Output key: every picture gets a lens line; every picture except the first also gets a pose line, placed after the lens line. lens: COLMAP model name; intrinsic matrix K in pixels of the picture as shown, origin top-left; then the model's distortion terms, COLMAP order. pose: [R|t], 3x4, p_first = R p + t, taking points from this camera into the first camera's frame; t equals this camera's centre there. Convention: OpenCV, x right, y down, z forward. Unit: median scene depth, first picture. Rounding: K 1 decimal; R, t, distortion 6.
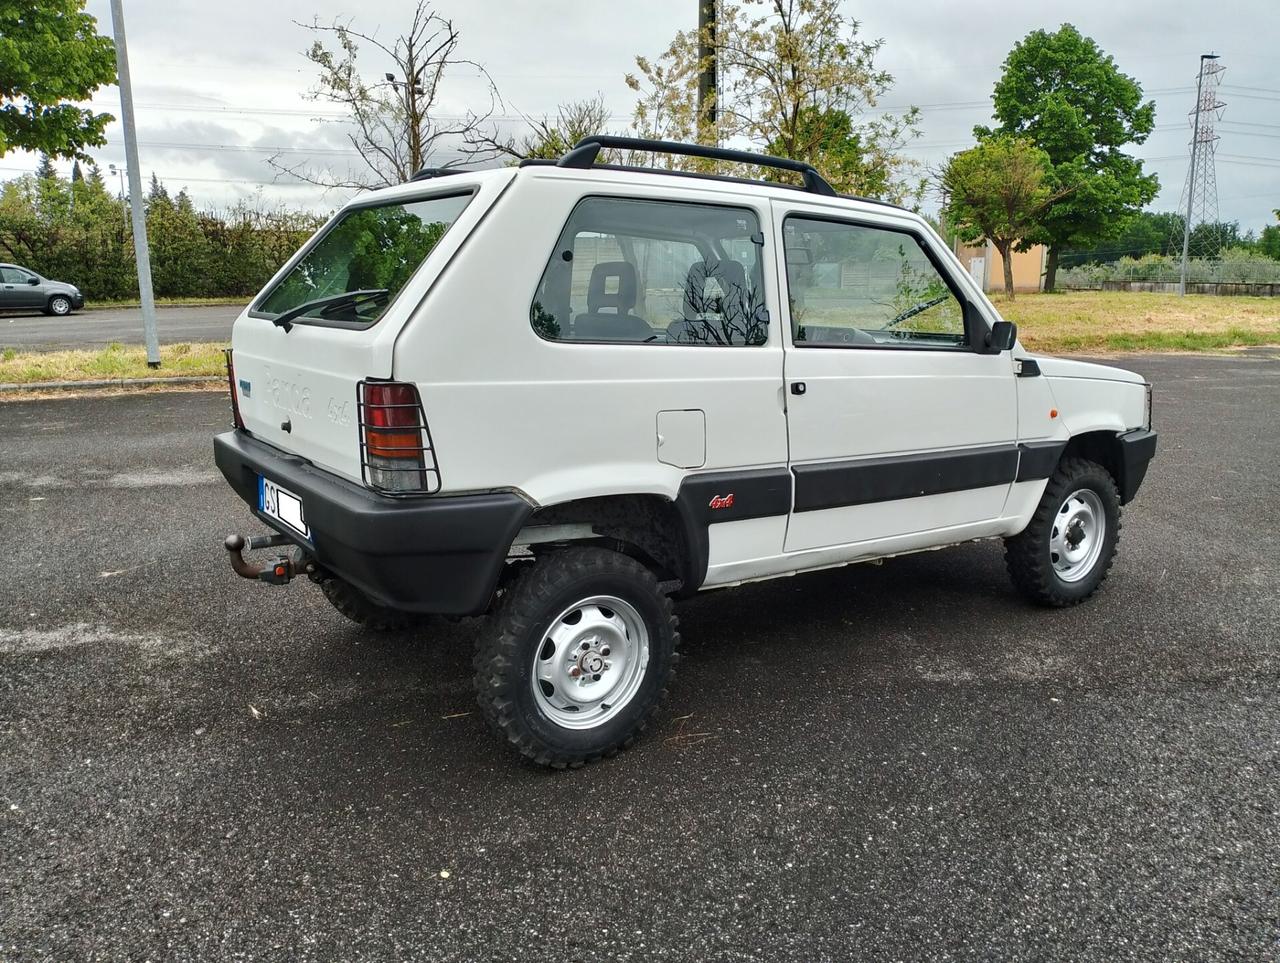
lens RADIAL K [[1029.2, 0, 643.9], [0, 1029.2, 478.3], [0, 0, 1]] dist [0.043852, -0.098296]
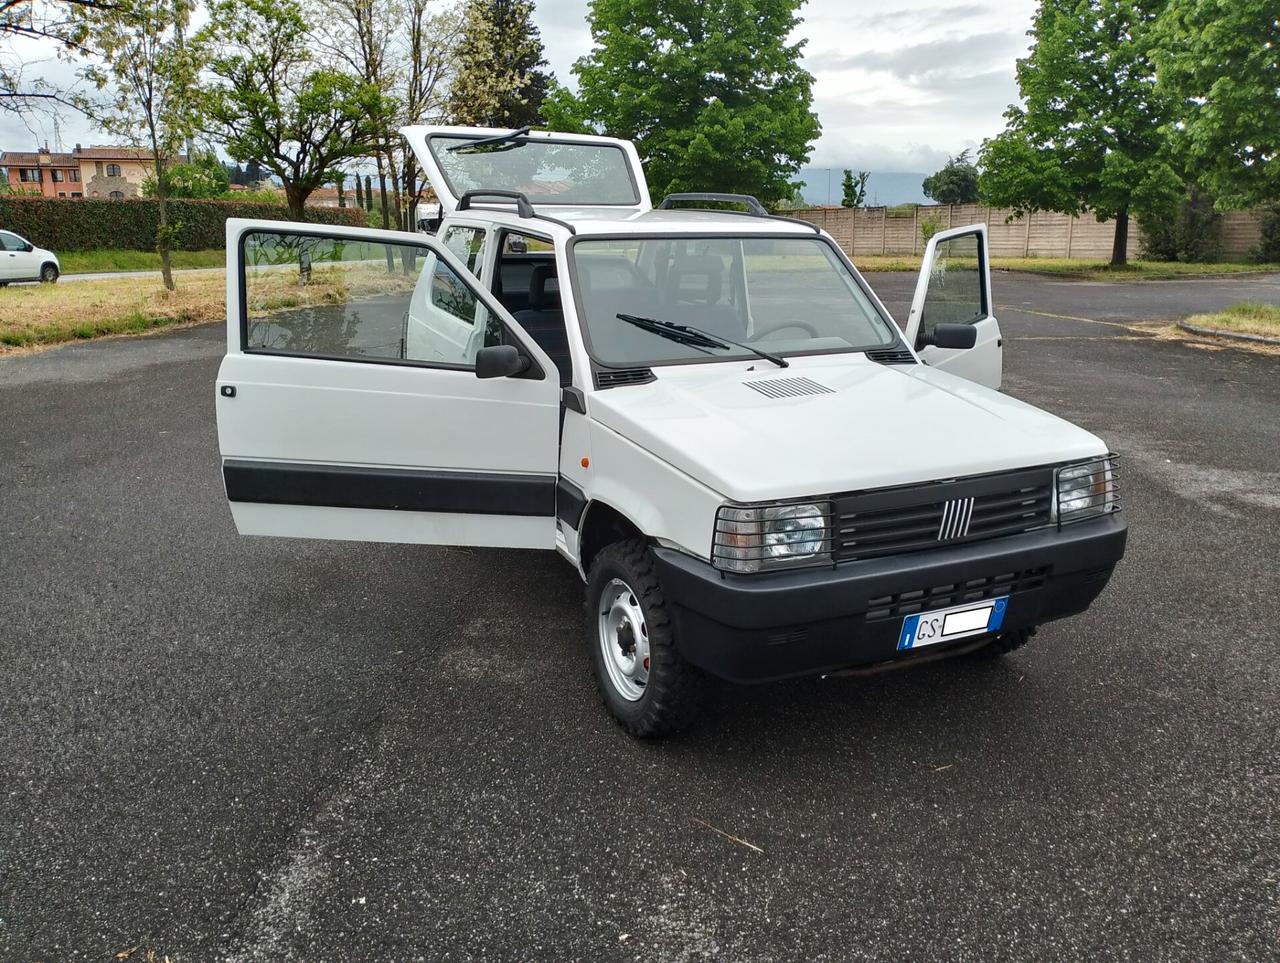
lens RADIAL K [[1029.2, 0, 643.9], [0, 1029.2, 478.3], [0, 0, 1]] dist [0.043852, -0.098296]
pose [[-0.177727, 0.238871, -0.954649, 1.307766], [-0.194531, 0.942422, 0.272027, -0.316150], [0.964661, 0.234055, -0.121026, 1.254959]]
